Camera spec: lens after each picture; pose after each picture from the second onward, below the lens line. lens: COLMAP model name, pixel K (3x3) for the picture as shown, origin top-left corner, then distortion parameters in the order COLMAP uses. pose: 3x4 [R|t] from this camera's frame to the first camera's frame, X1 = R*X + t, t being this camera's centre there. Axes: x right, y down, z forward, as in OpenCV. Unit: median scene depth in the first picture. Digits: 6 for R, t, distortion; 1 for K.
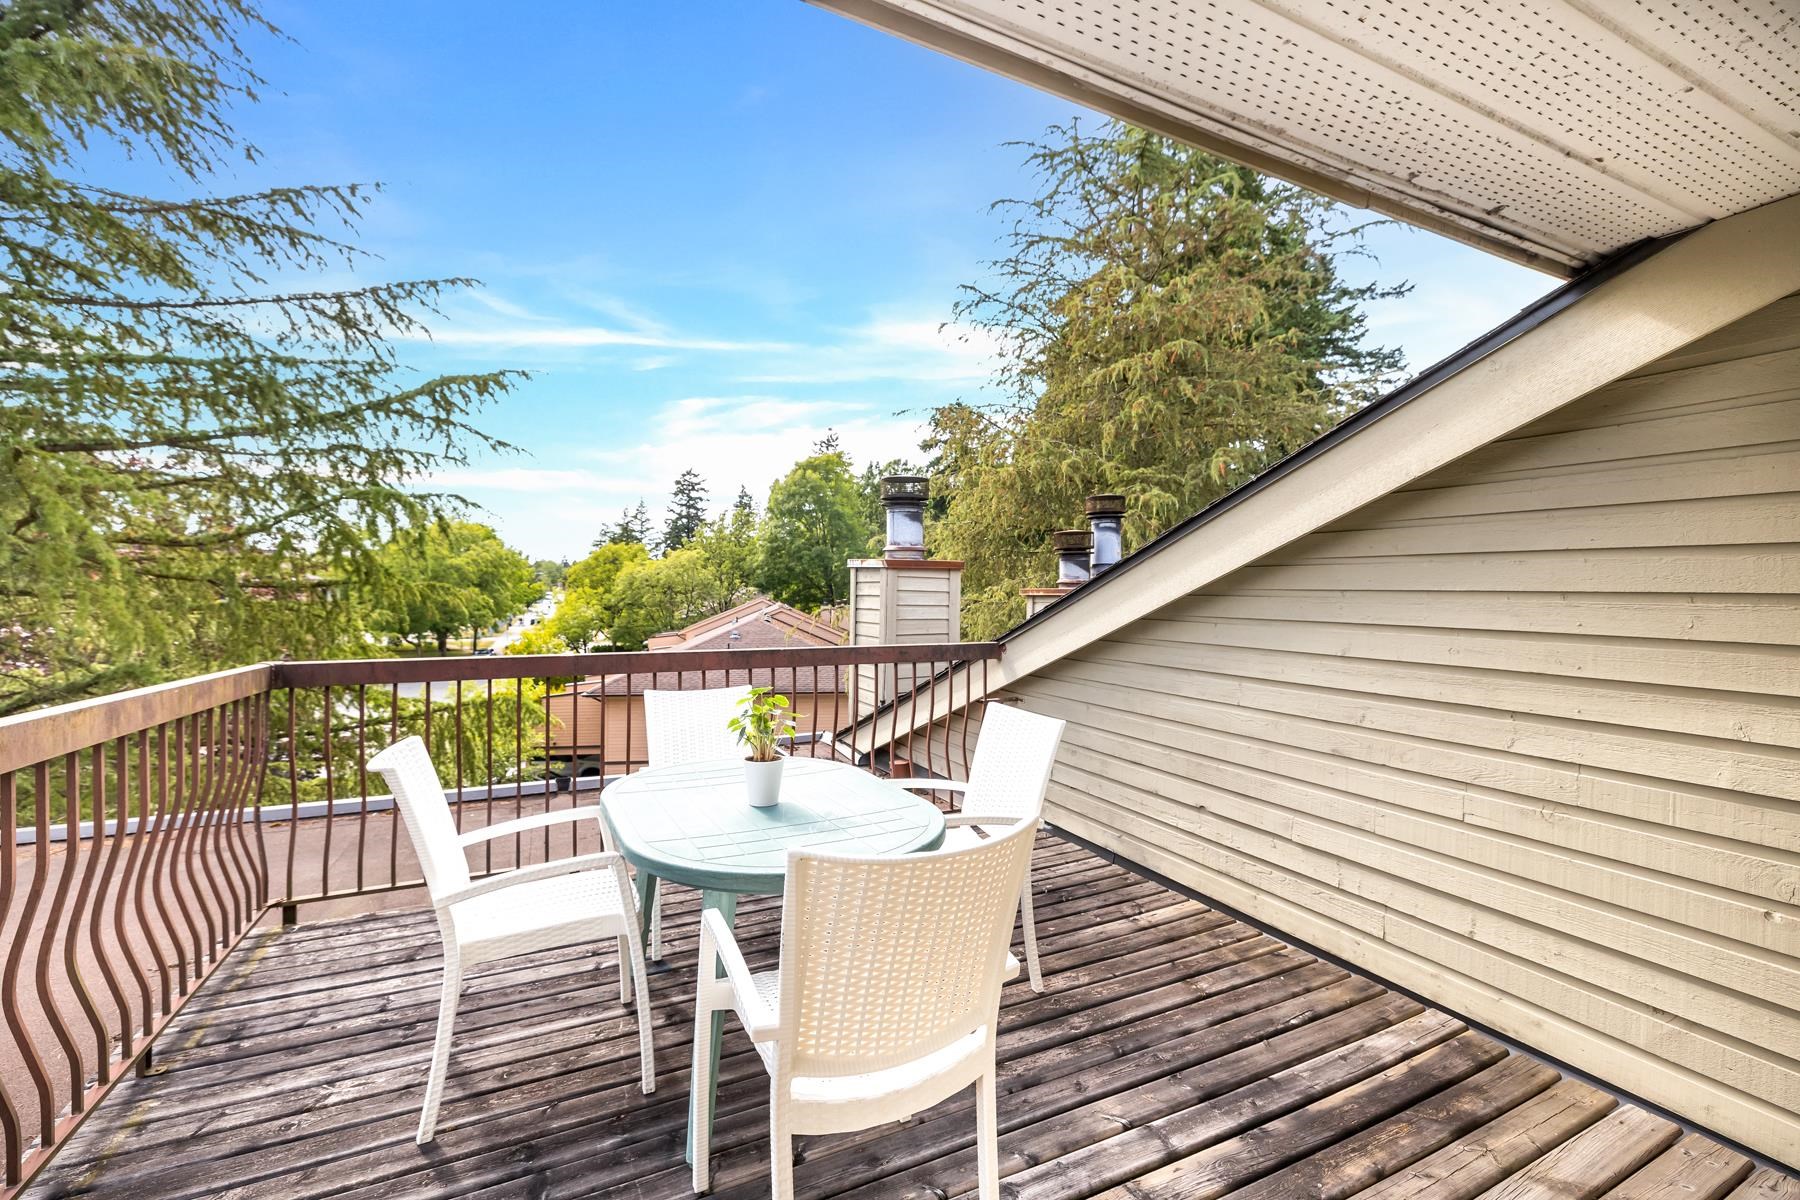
lens RADIAL K [[746.6, 0, 890.7], [0, 746.6, 605.6], [0, 0, 1]] dist [-0.003451, -0.000136]
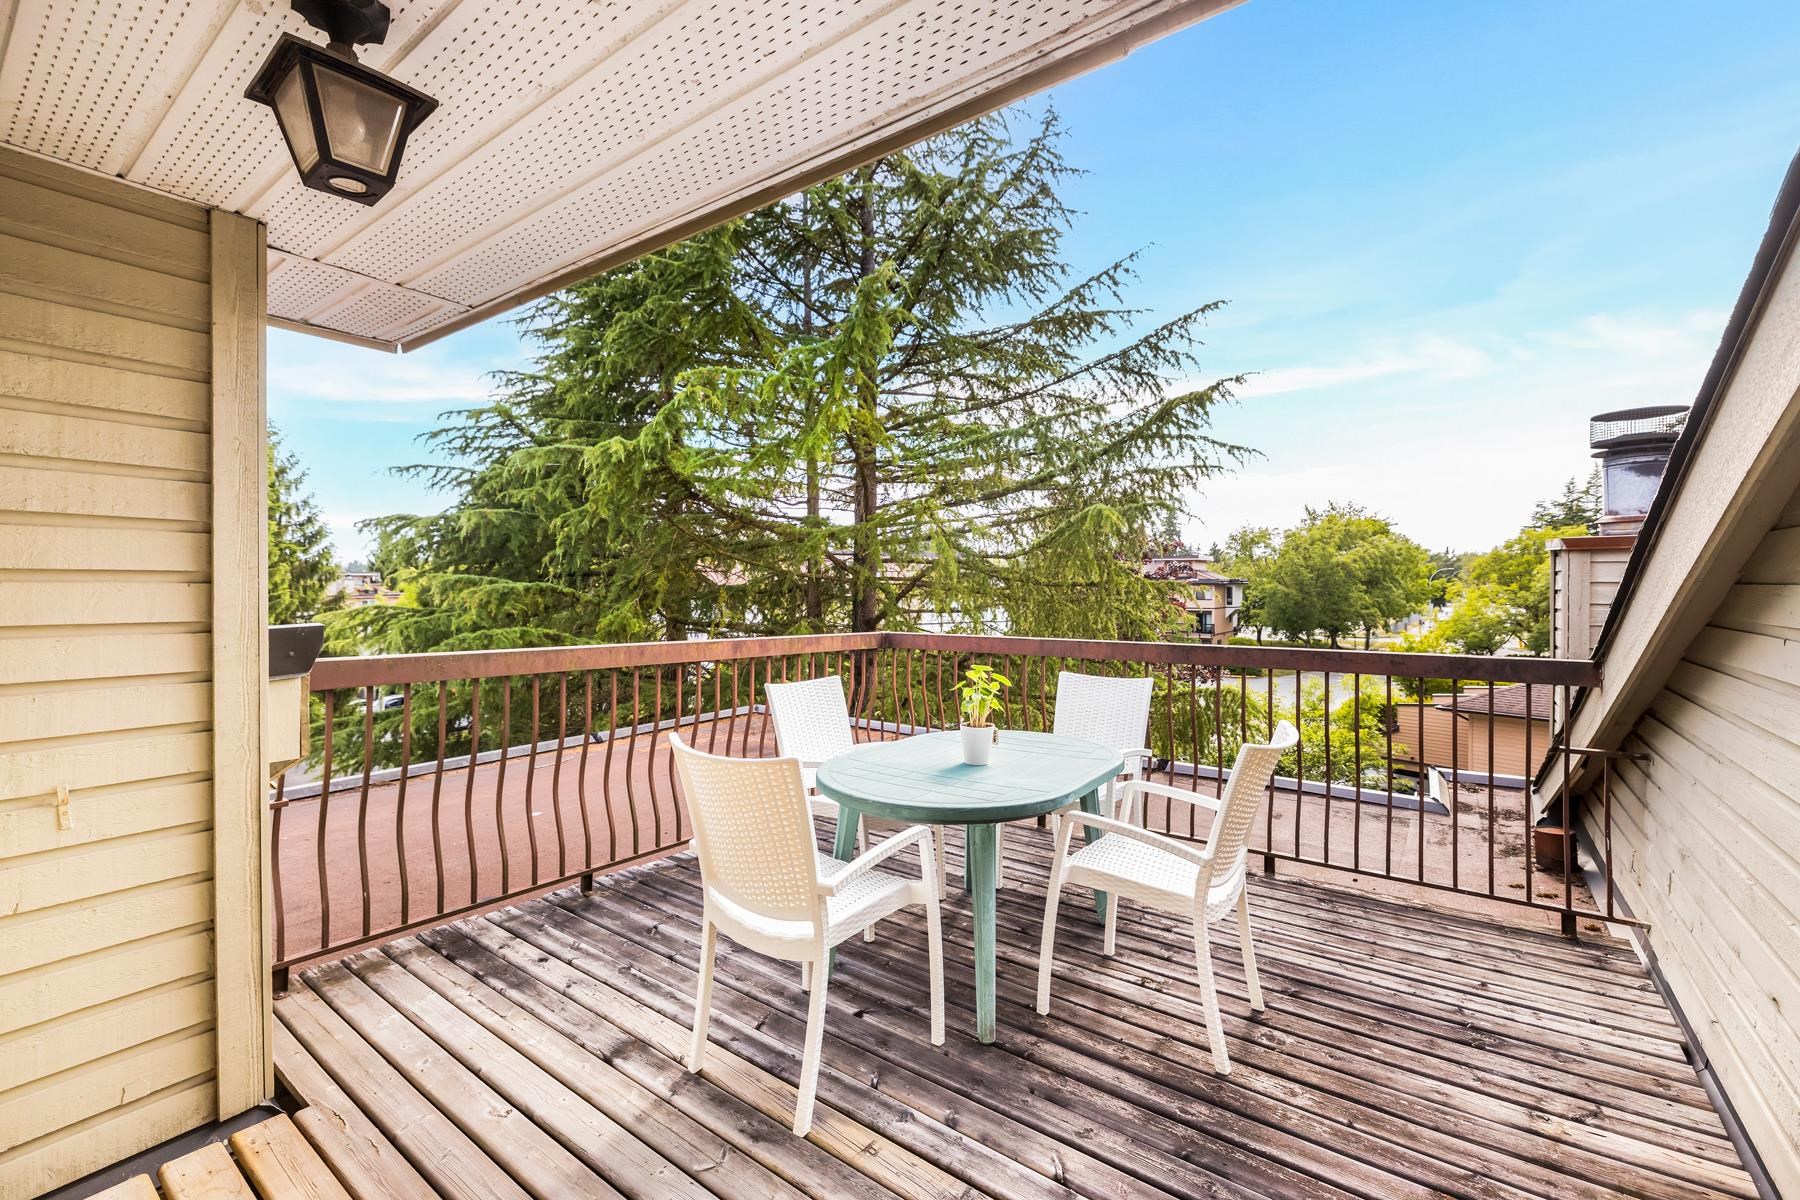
lens RADIAL K [[746.6, 0, 886.5], [0, 746.6, 590.7], [0, 0, 1]] dist [-0.003451, -0.000136]
pose [[0.467845, -0.001009, -0.883810, 0.181085], [-0.014115, 0.999863, -0.008614, 0.001200], [0.883698, 0.016505, 0.467767, 0.070023]]
